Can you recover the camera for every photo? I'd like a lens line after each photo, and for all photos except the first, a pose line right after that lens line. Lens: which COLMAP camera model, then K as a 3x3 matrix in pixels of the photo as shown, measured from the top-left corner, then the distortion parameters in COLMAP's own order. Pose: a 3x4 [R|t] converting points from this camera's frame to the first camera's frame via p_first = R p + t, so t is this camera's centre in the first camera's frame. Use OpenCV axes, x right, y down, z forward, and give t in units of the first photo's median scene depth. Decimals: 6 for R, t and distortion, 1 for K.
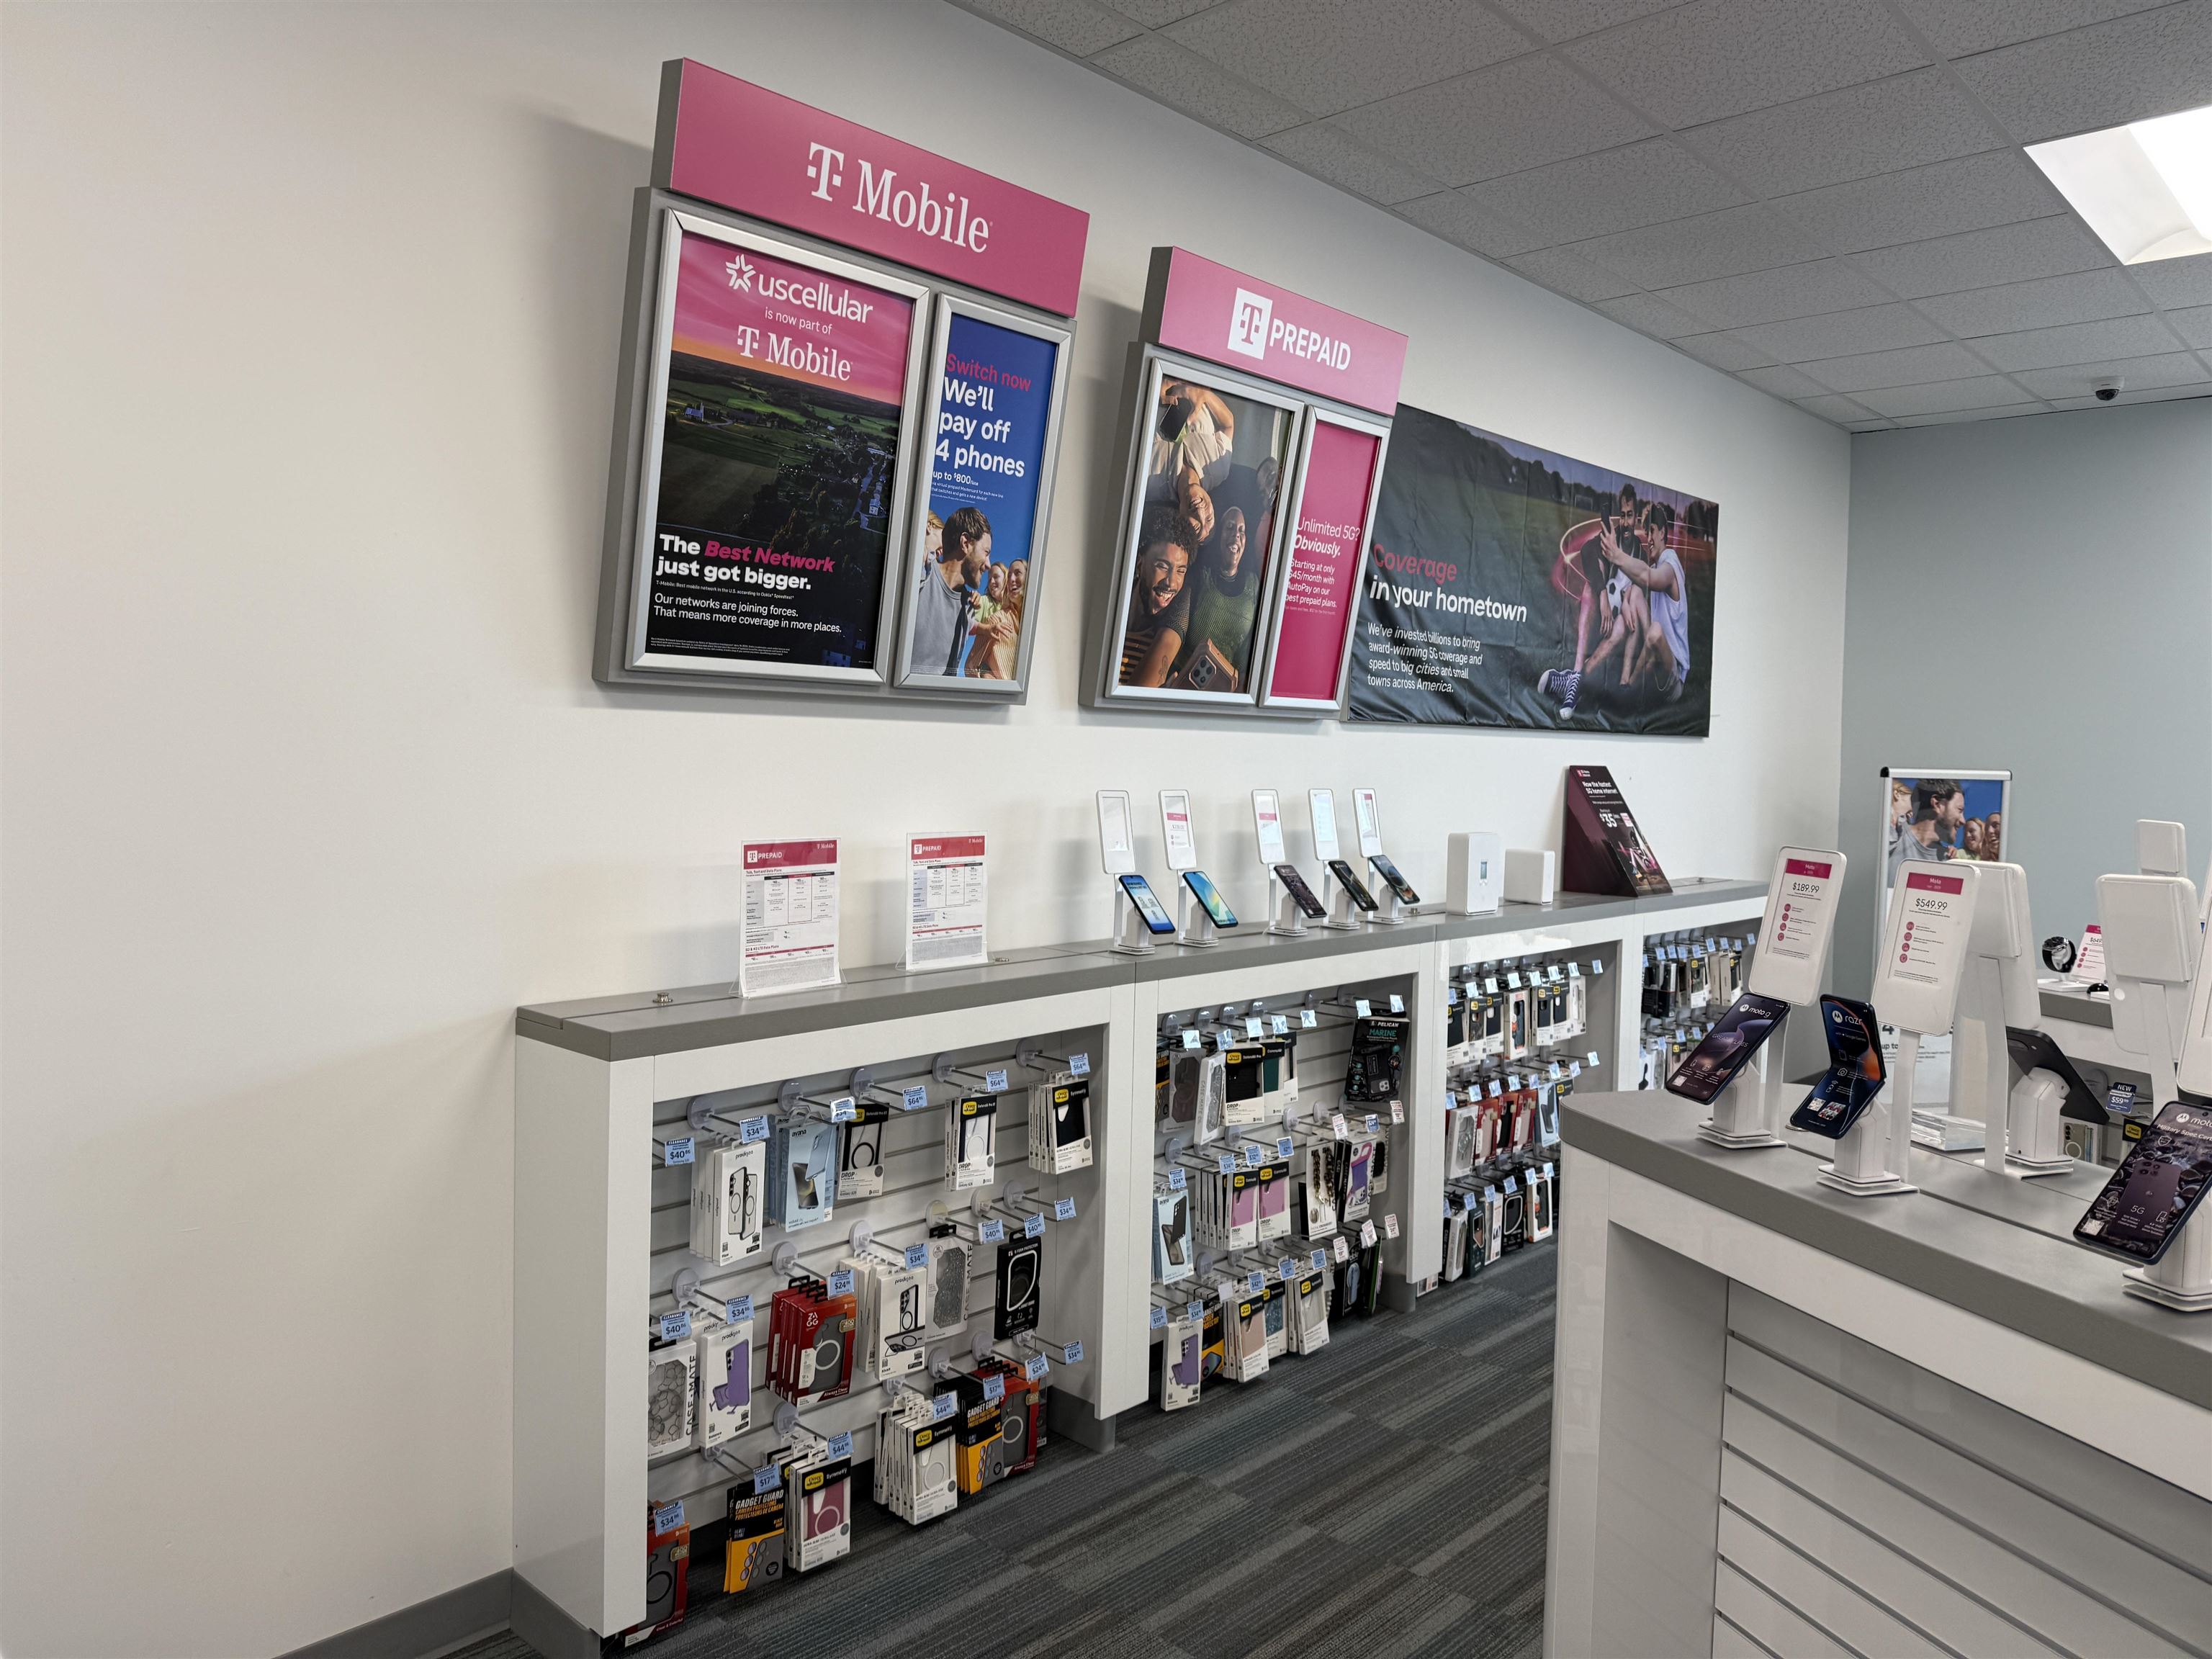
lens RADIAL K [[1545.9, 0, 1106.0], [0, 1545.9, 829.5], [0, 0, 1]] dist [0.148493, -0.322756]
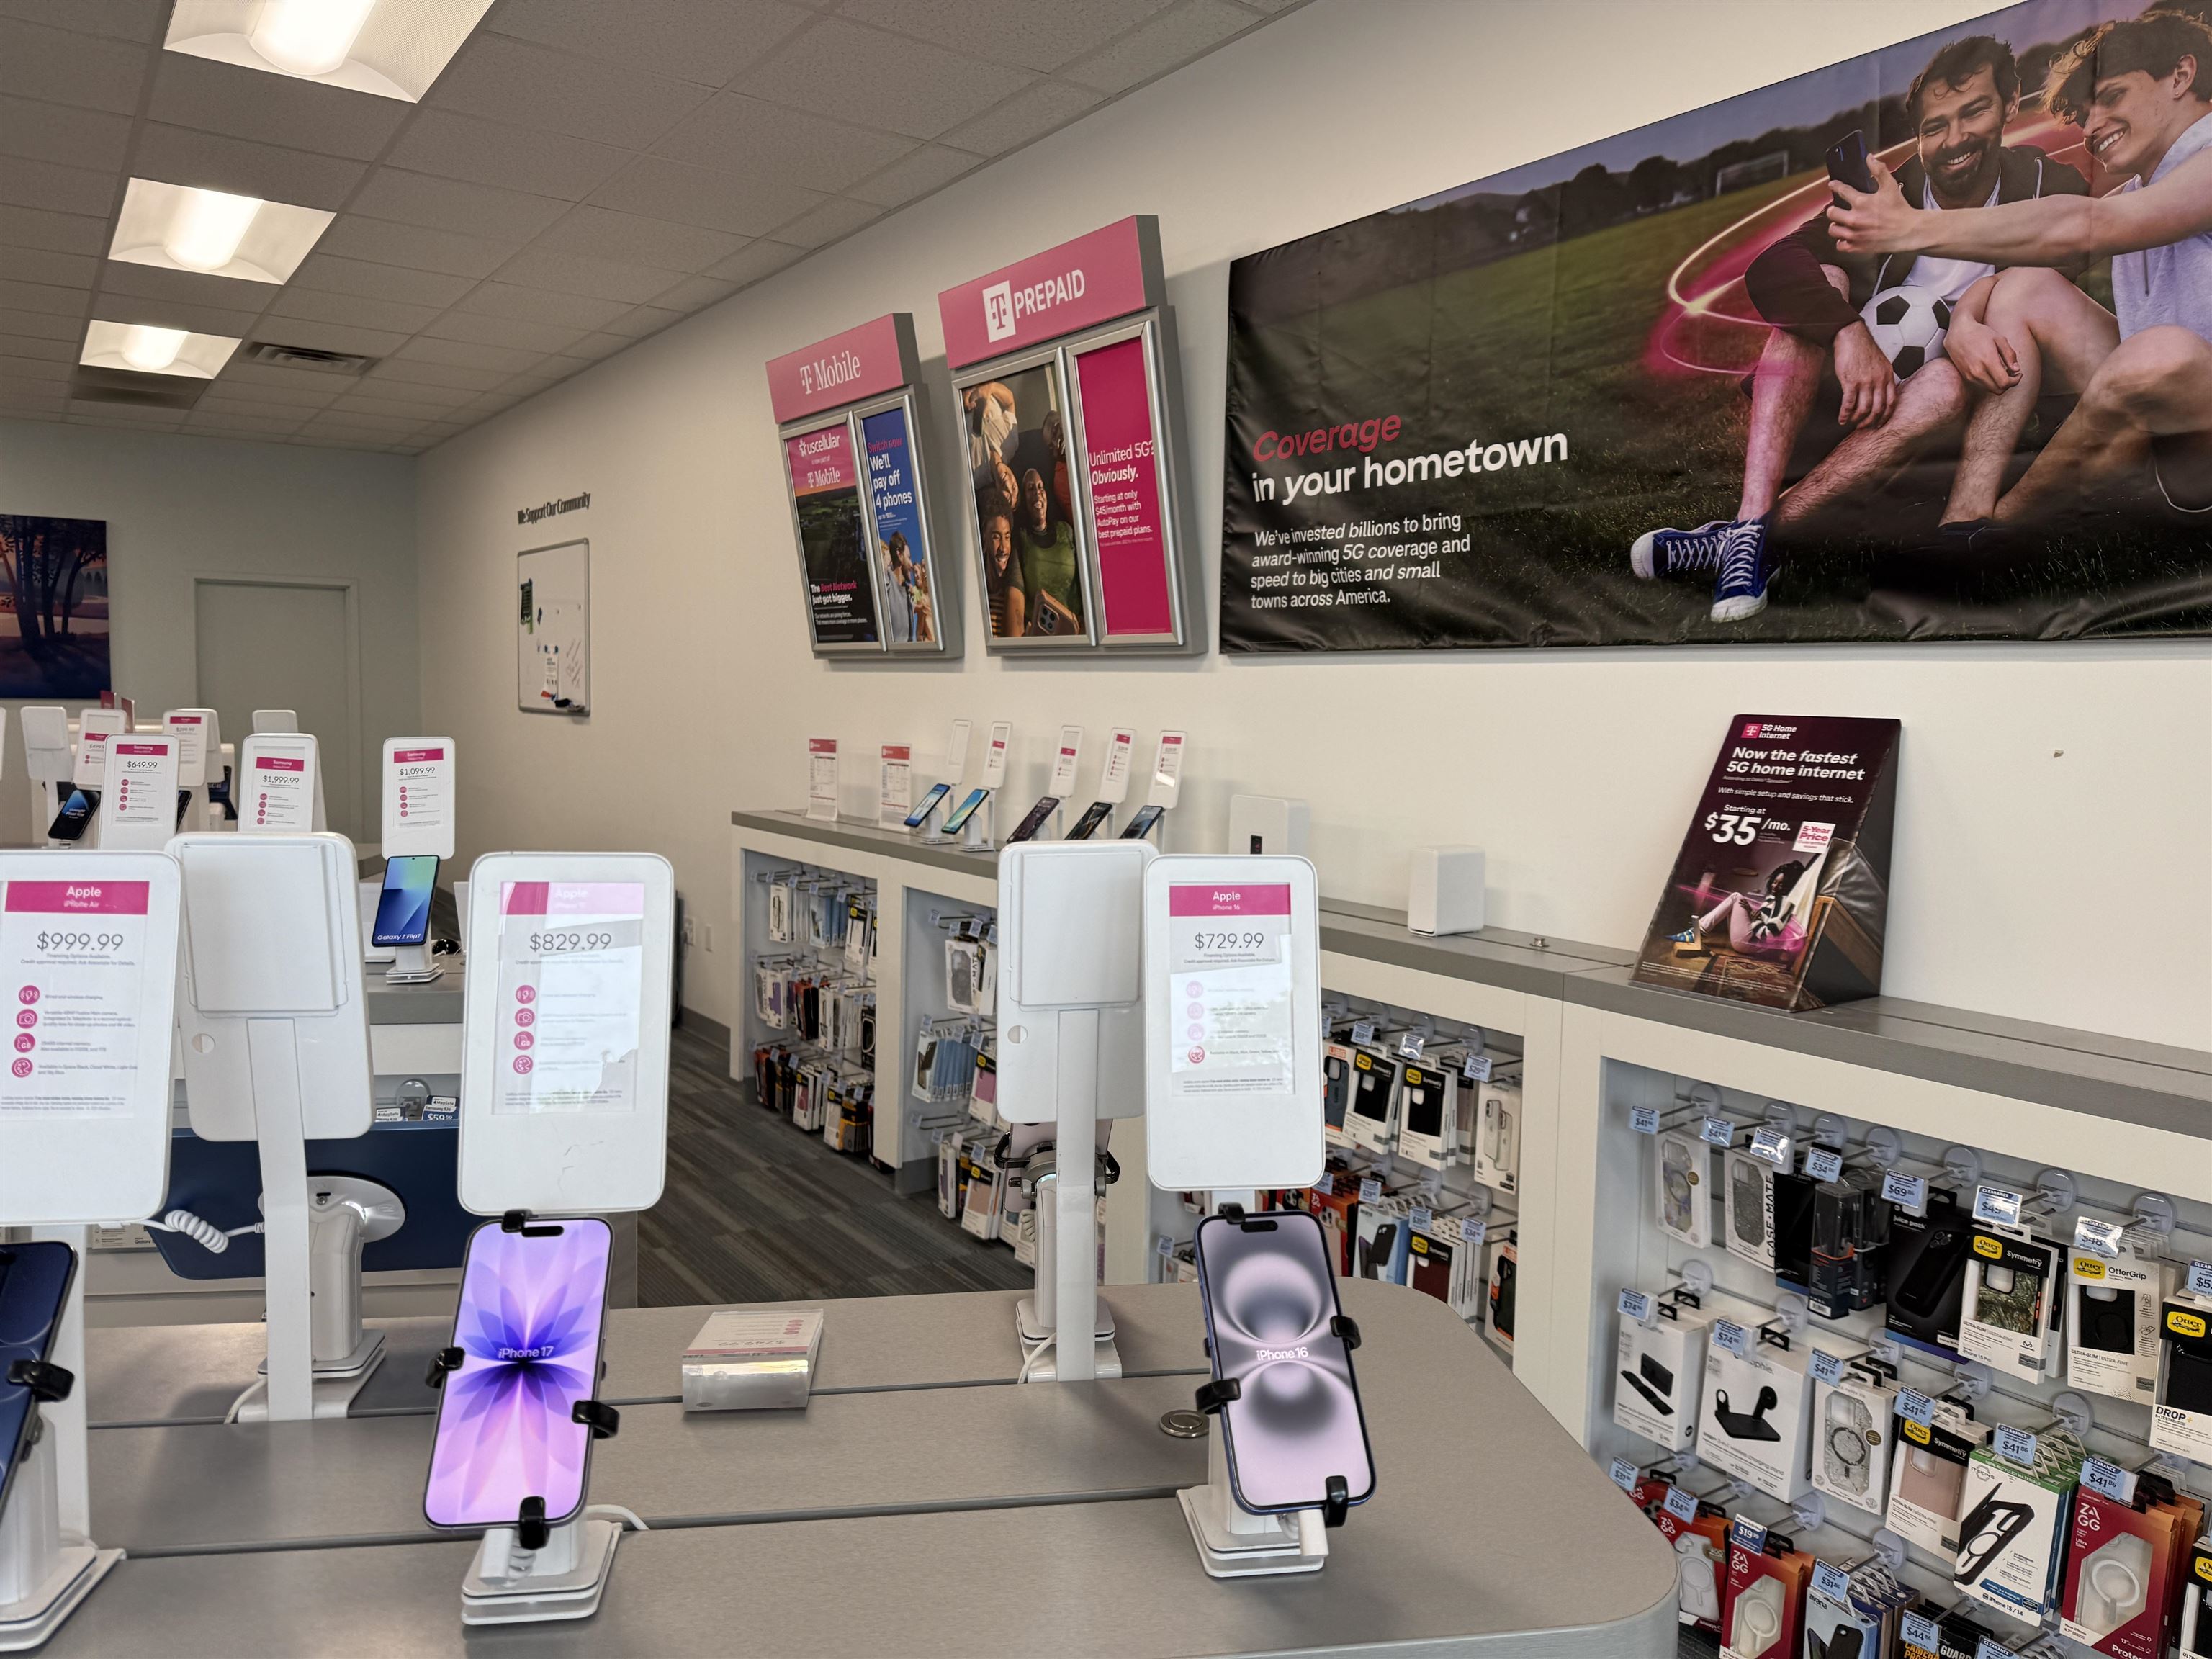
lens RADIAL K [[1545.9, 0, 1106.0], [0, 1545.9, 829.5], [0, 0, 1]] dist [0.148493, -0.322756]
pose [[-0.203267, 0.058666, -0.977364, 1.163107], [-0.075068, 0.994331, 0.075297, -0.037864], [0.976241, 0.088675, -0.197711, 1.279847]]
